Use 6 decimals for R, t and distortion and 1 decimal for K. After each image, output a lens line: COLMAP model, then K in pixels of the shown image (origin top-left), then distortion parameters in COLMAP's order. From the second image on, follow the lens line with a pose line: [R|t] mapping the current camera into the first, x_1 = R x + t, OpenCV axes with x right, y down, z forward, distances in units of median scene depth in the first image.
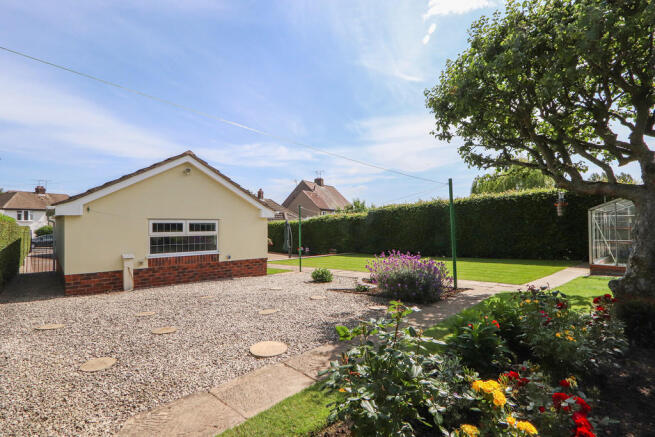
lens RADIAL K [[315.8, 0, 328.5], [0, 315.8, 221.5], [0, 0, 1]] dist [-0.002819, 0.000188]
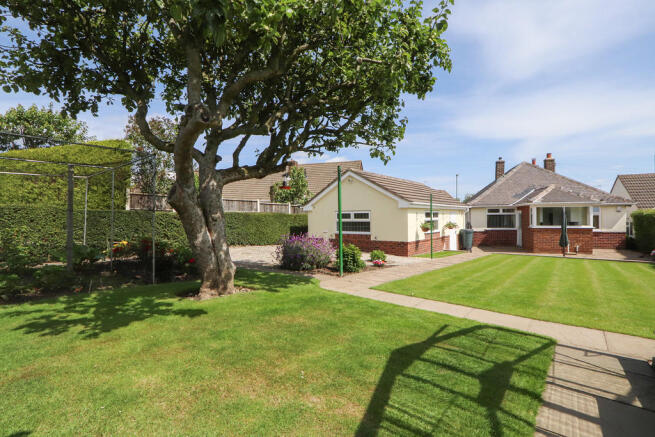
lens RADIAL K [[315.8, 0, 328.5], [0, 315.8, 221.5], [0, 0, 1]] dist [-0.002819, 0.000188]
pose [[0.096056, 0.002185, -0.995374, 1.120865], [0.009171, 0.999953, 0.003080, 0.040302], [0.995334, -0.009425, 0.096031, 0.724174]]
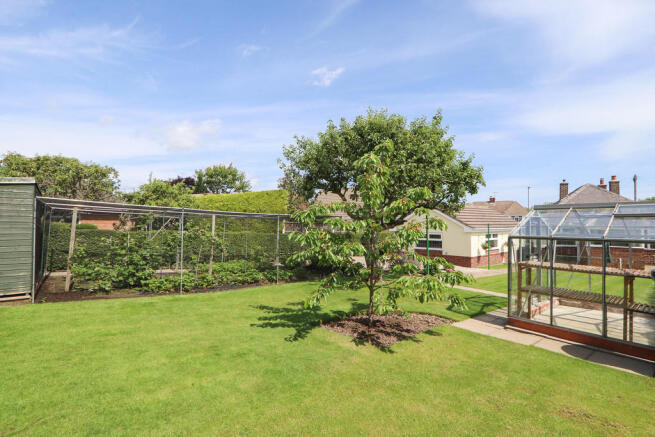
lens RADIAL K [[315.8, 0, 328.5], [0, 315.8, 221.5], [0, 0, 1]] dist [-0.002819, 0.000188]
pose [[-0.100389, -0.021218, -0.994722, 1.770007], [0.001395, 0.999769, -0.021467, -0.037430], [0.994947, -0.003543, -0.100336, 0.535039]]
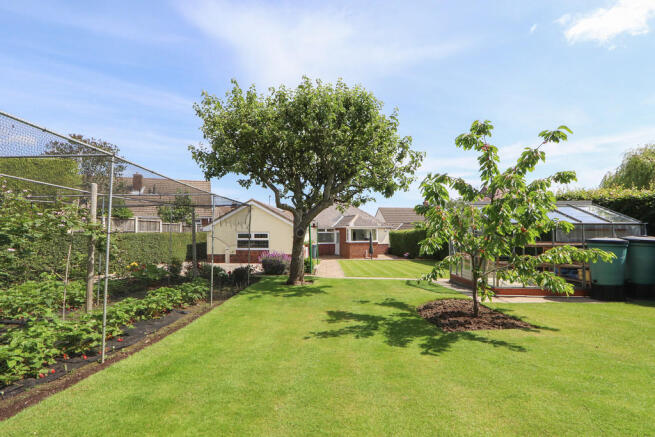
lens RADIAL K [[315.6, 0, 338.2], [0, 315.6, 233.0], [0, 0, 1]] dist [-0.000788, -0.000046]
pose [[0.699799, -0.002358, -0.714336, 1.376124], [0.006252, 0.999976, 0.002824, -0.002370], [0.714312, -0.006442, 0.699797, -0.026707]]
